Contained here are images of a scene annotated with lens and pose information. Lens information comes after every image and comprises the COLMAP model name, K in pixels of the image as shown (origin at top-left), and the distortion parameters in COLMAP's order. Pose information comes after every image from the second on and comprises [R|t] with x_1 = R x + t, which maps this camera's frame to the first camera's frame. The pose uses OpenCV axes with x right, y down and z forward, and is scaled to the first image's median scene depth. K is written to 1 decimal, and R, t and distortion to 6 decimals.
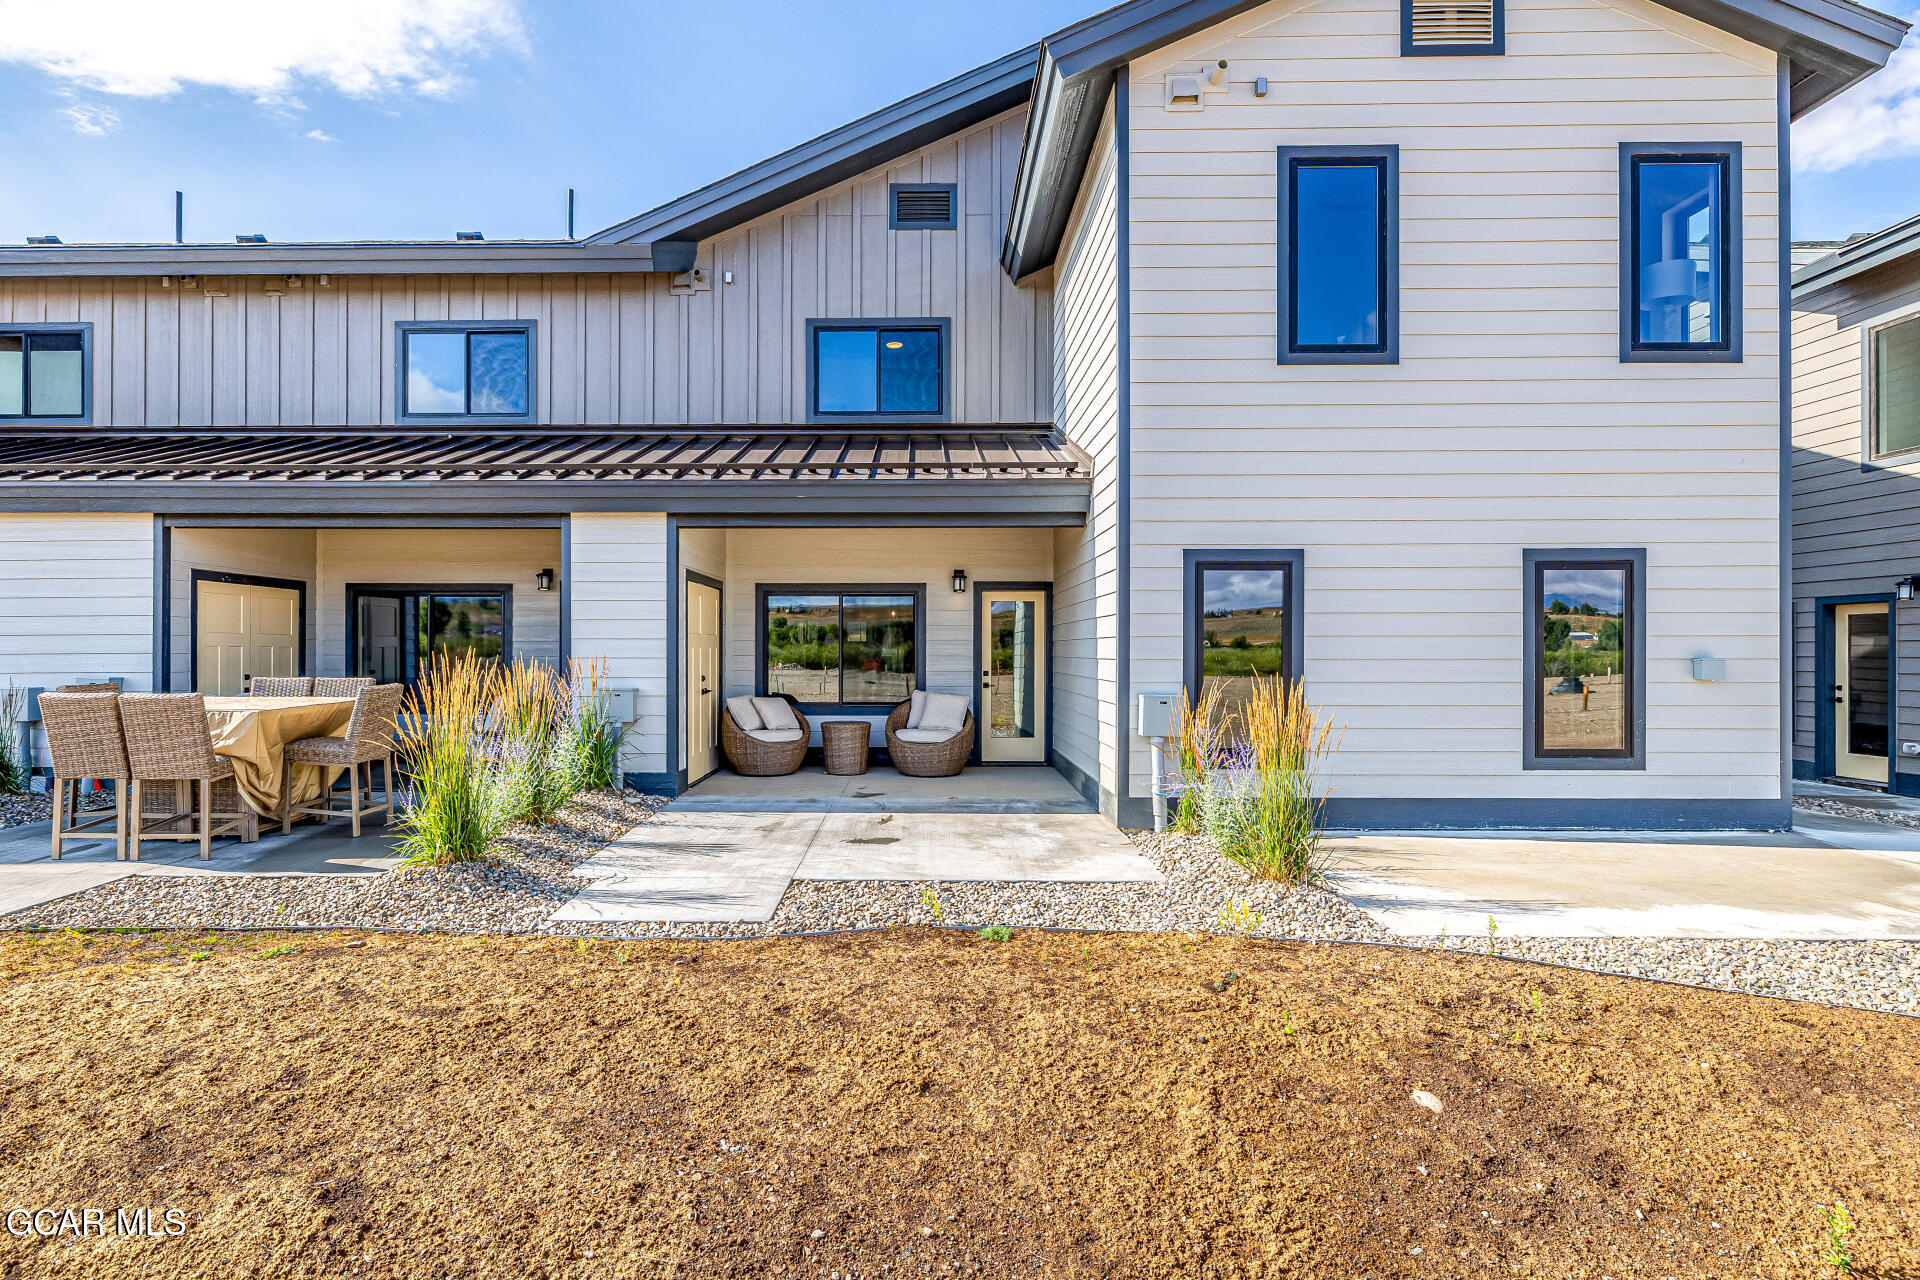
lens RADIAL K [[1004.3, 0, 896.9], [0, 1004.3, 654.1], [0, 0, 1]] dist [-0.002369, -0.001778]
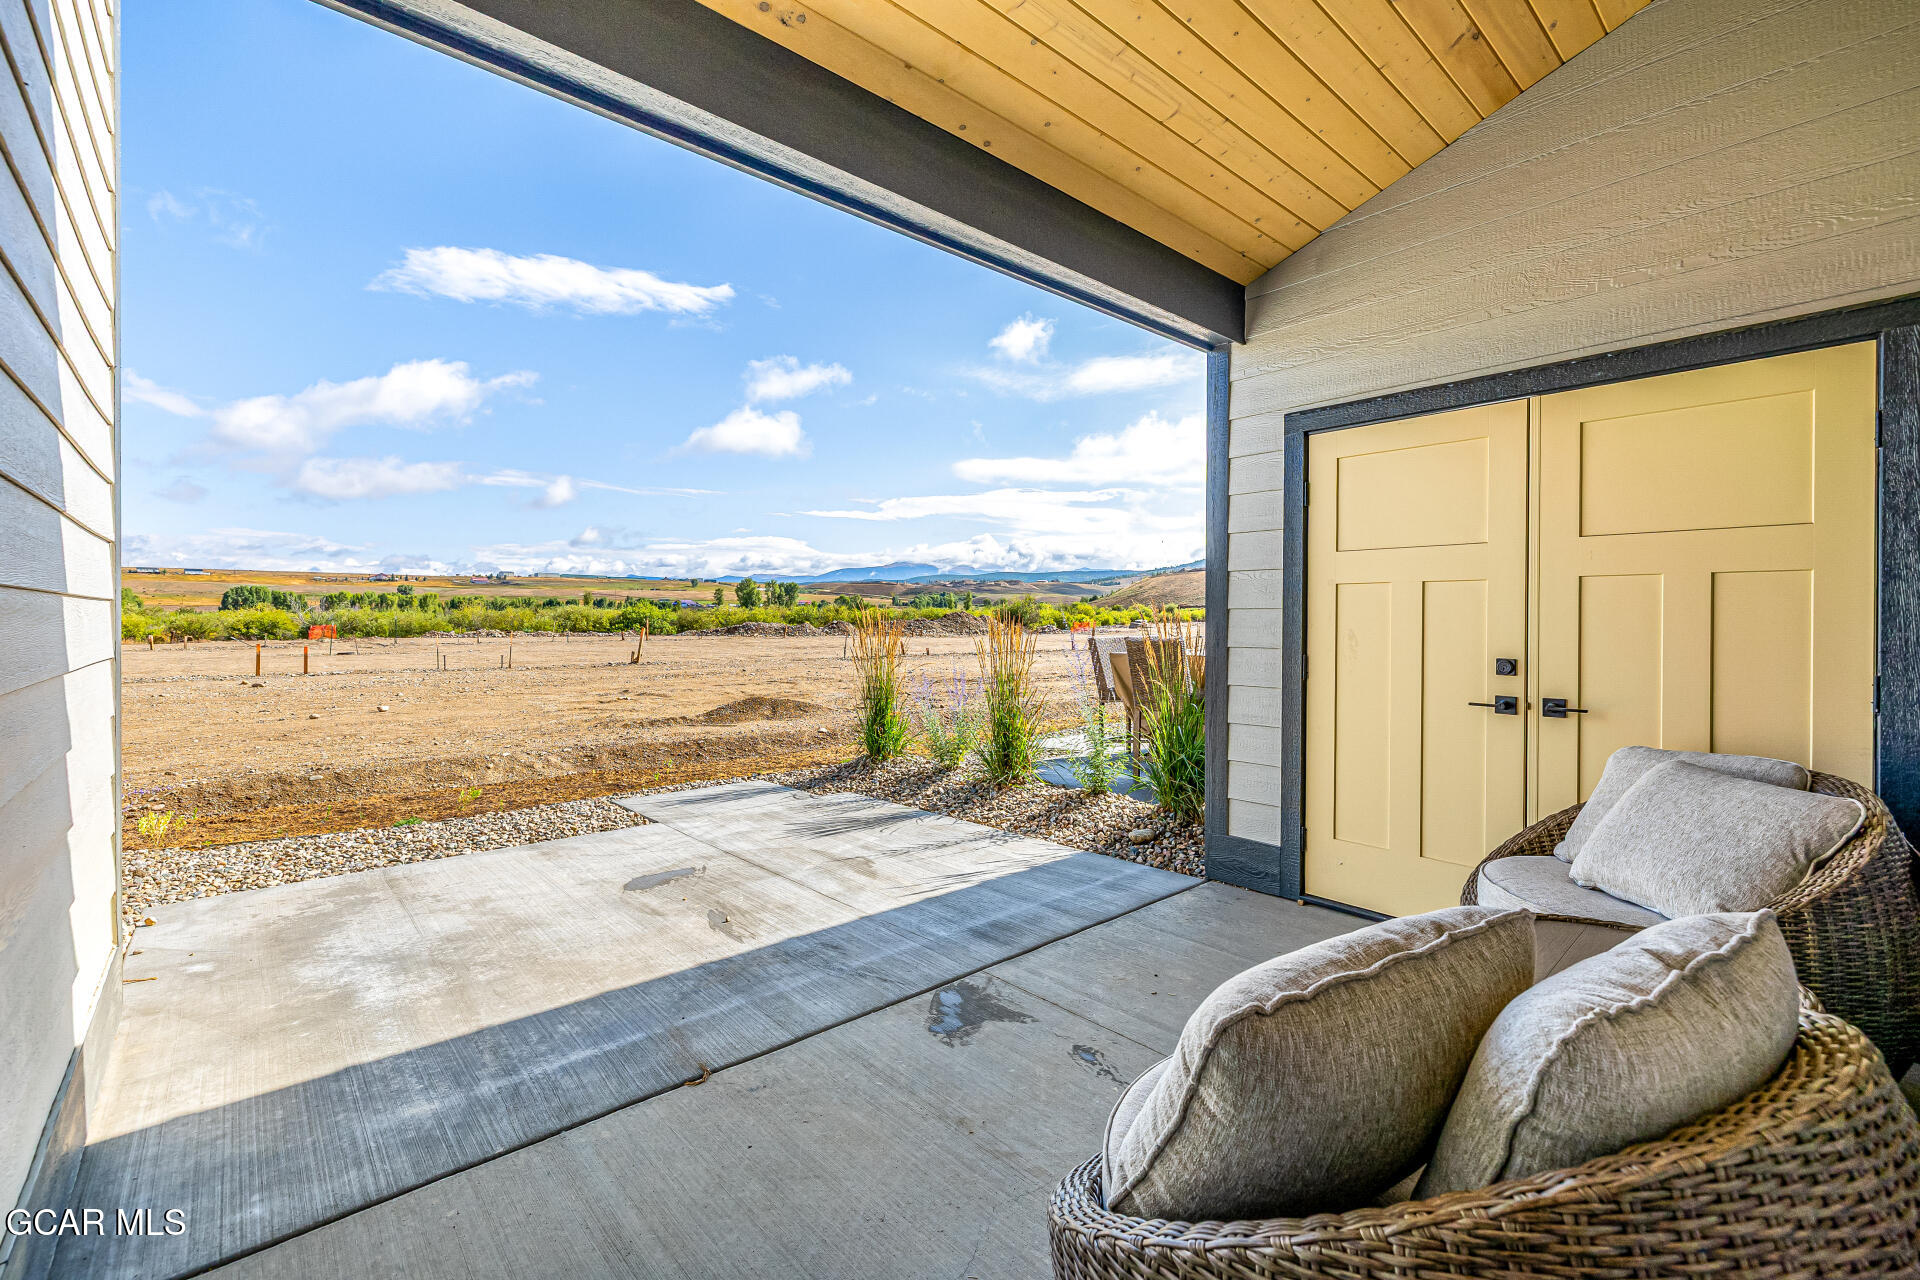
lens RADIAL K [[824.1, 0, 950.8], [0, 824.1, 618.1], [0, 0, 1]] dist [-0.001471, 0.000074]
pose [[-0.734604, -0.003675, -0.678486, 0.139921], [-0.007547, 0.999968, 0.002754, 0.007764], [0.678454, 0.007144, -0.734608, 1.043908]]
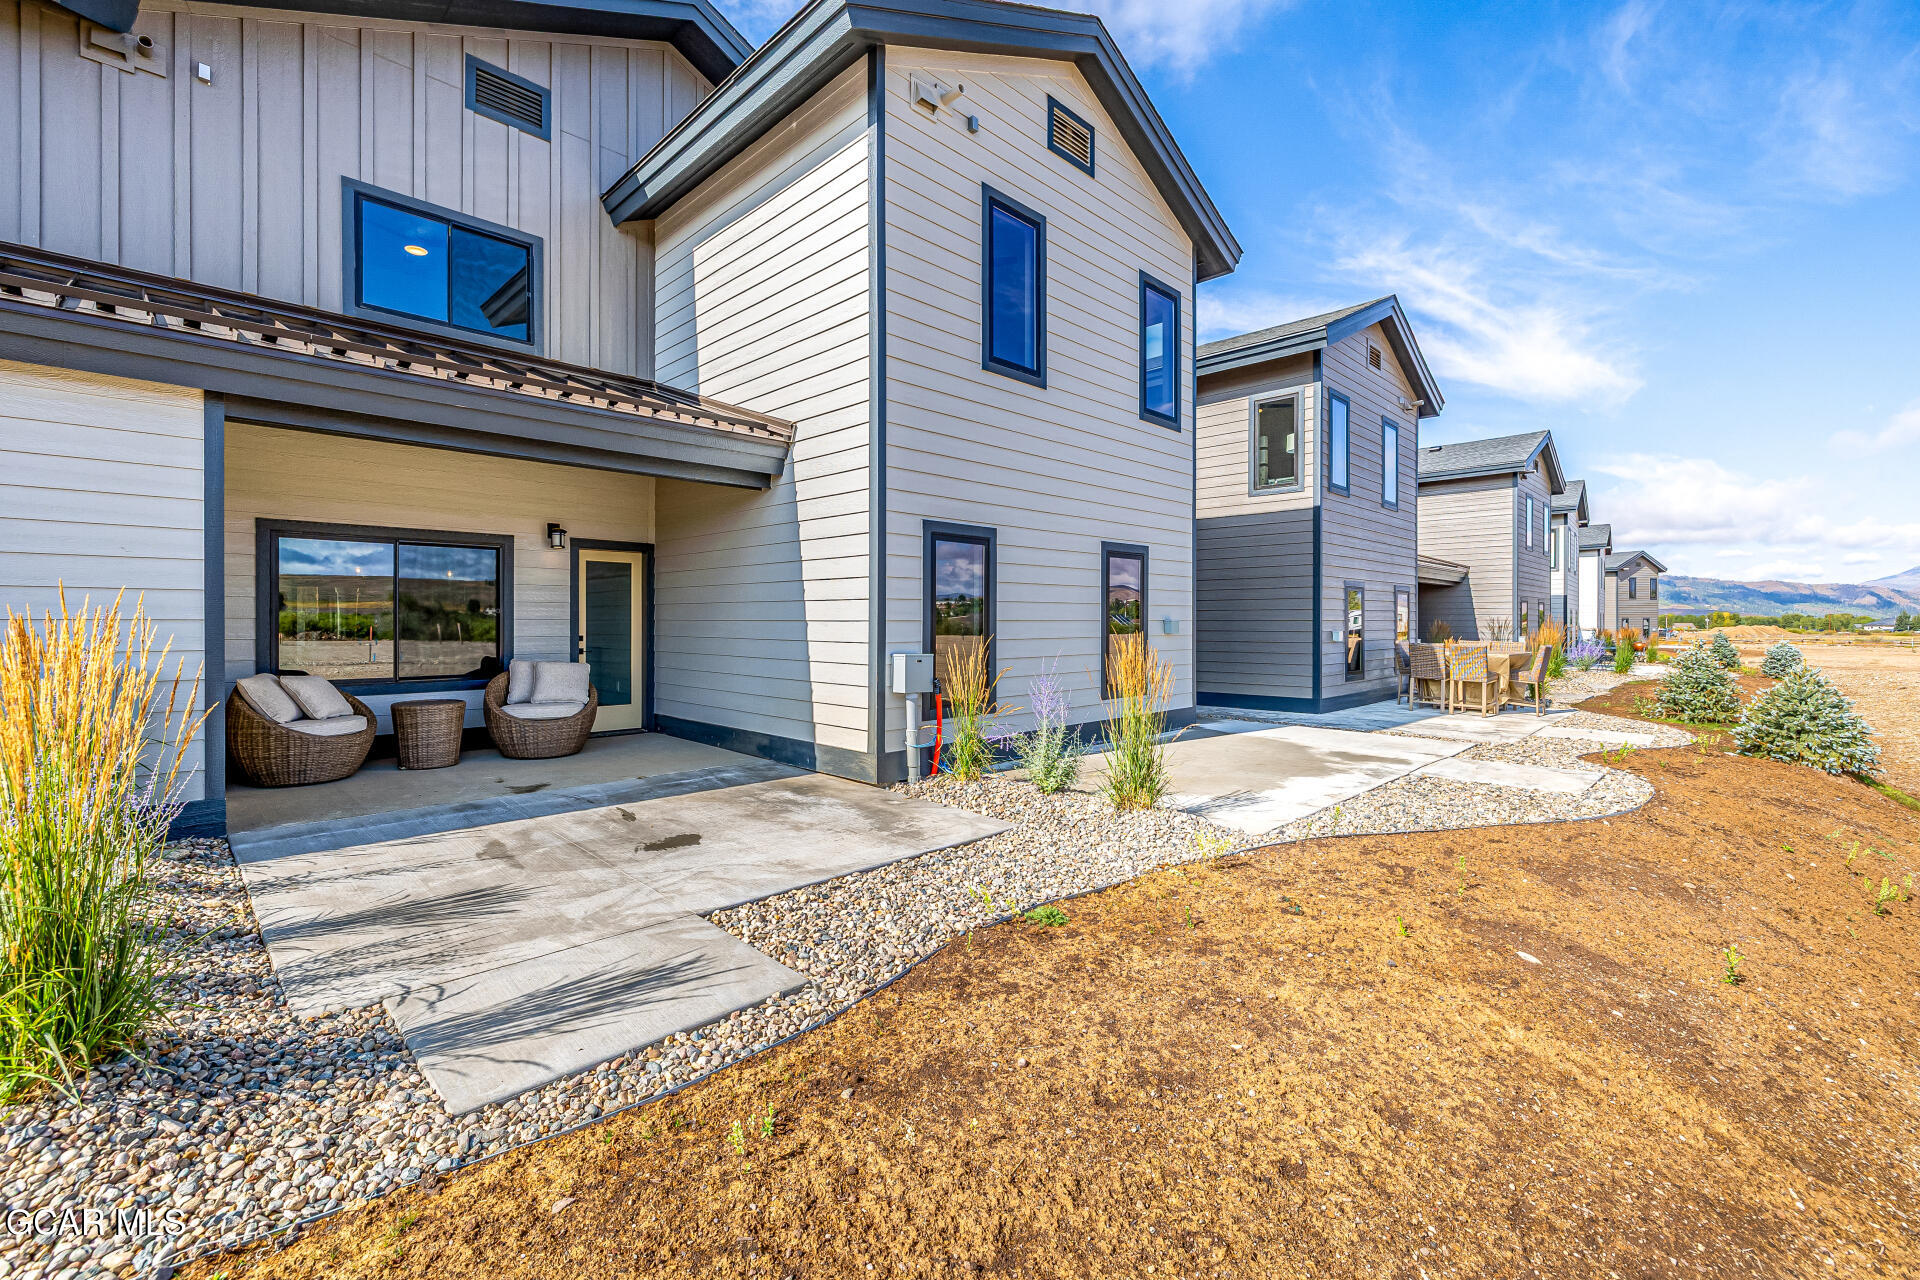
lens RADIAL K [[813.2, 0, 943.8], [0, 813.2, 627.1], [0, 0, 1]] dist [0.000162, -0.000348]
pose [[0.694601, -0.004537, 0.719381, -0.234968], [0.000567, 0.999983, 0.005760, 0.005017], [-0.719395, -0.003593, 0.694591, 0.261045]]
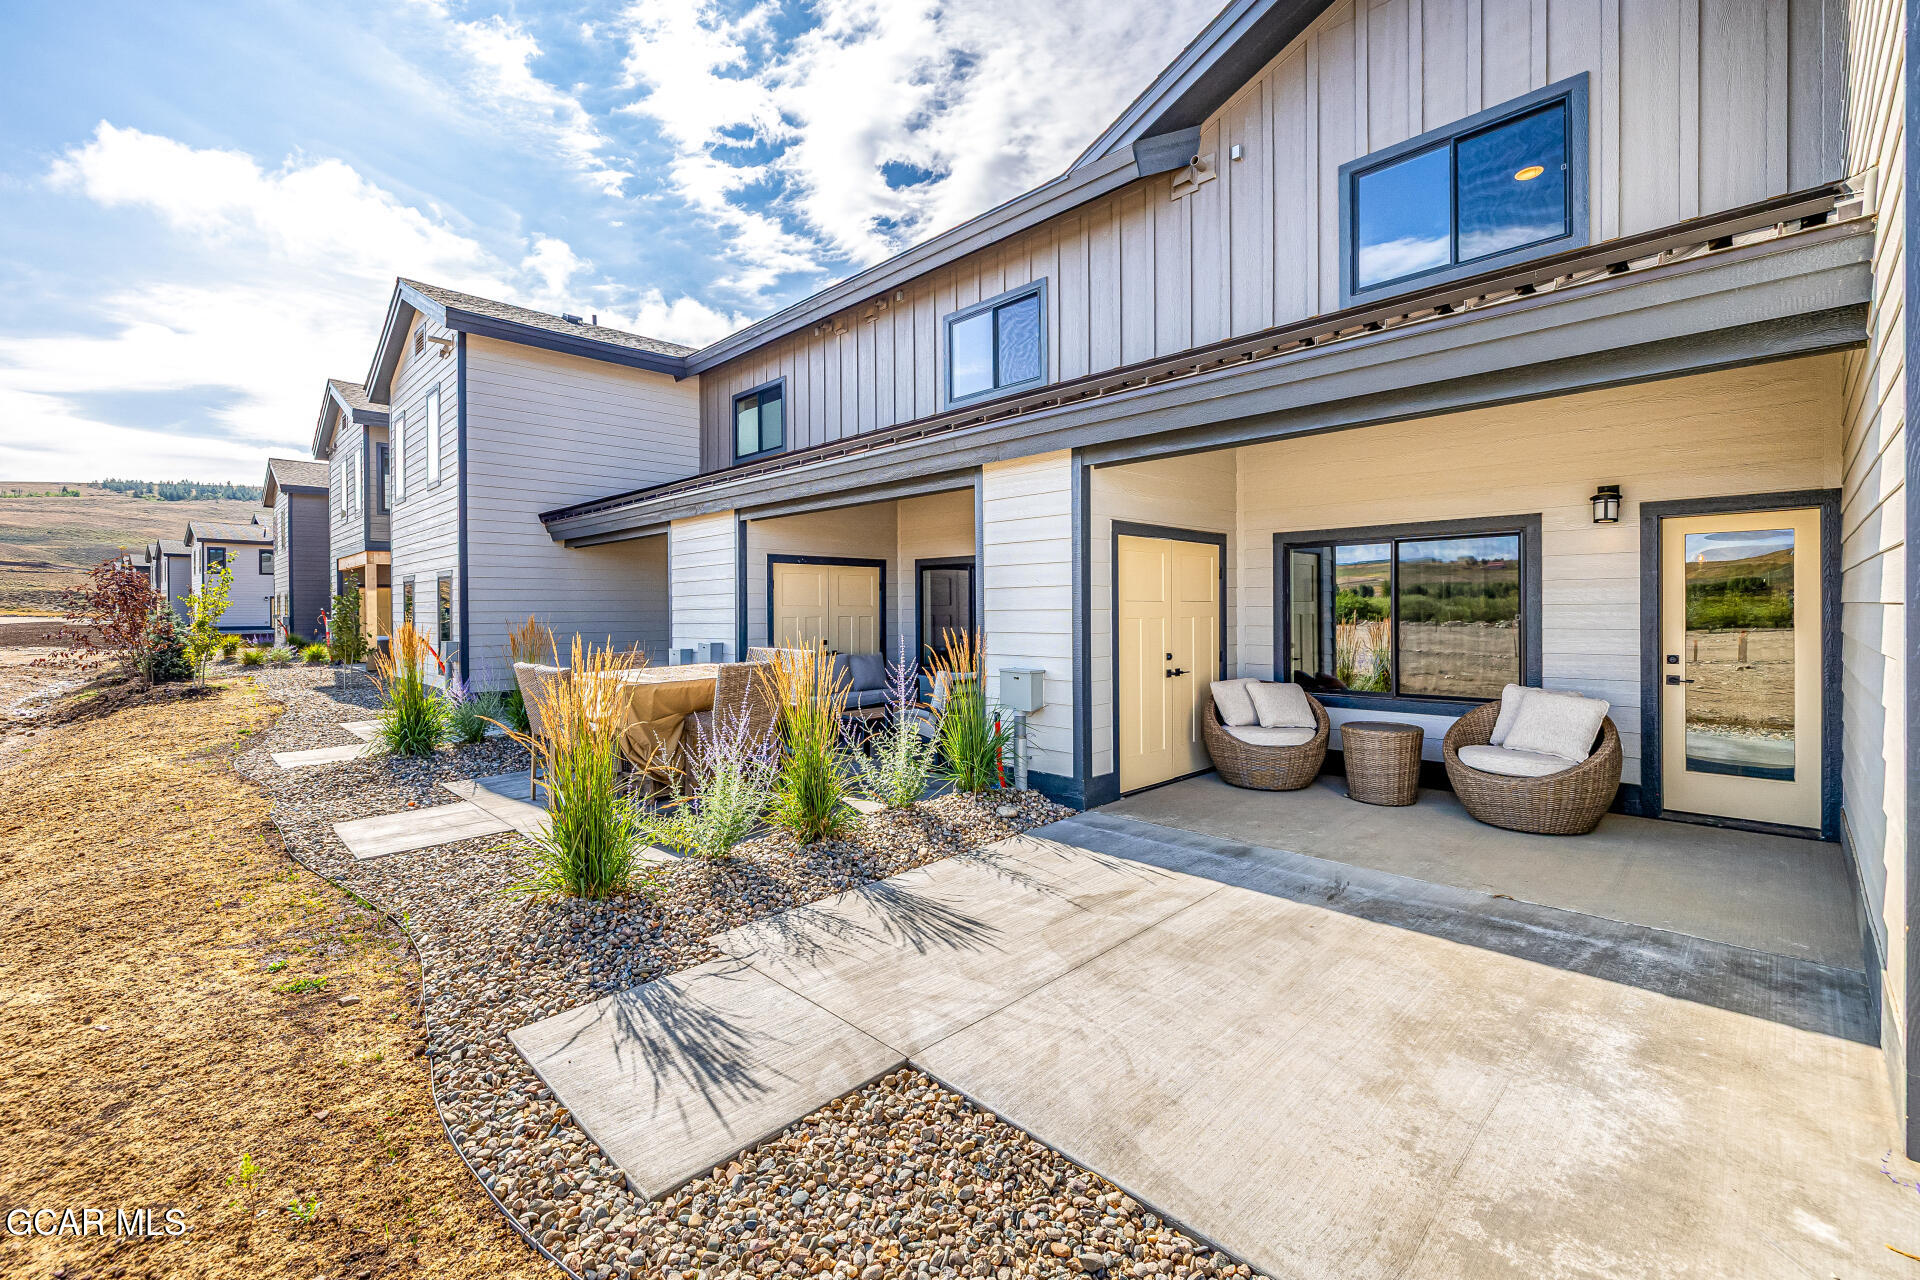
lens RADIAL K [[811.4, 0, 946.6], [0, 811.4, 615.6], [0, 0, 1]] dist [0.001263, -0.000171]
pose [[0.717247, -0.002013, -0.696816, 0.124623], [0.004552, 0.999988, 0.001796, -0.009816], [0.696804, -0.004460, 0.717248, 0.403345]]
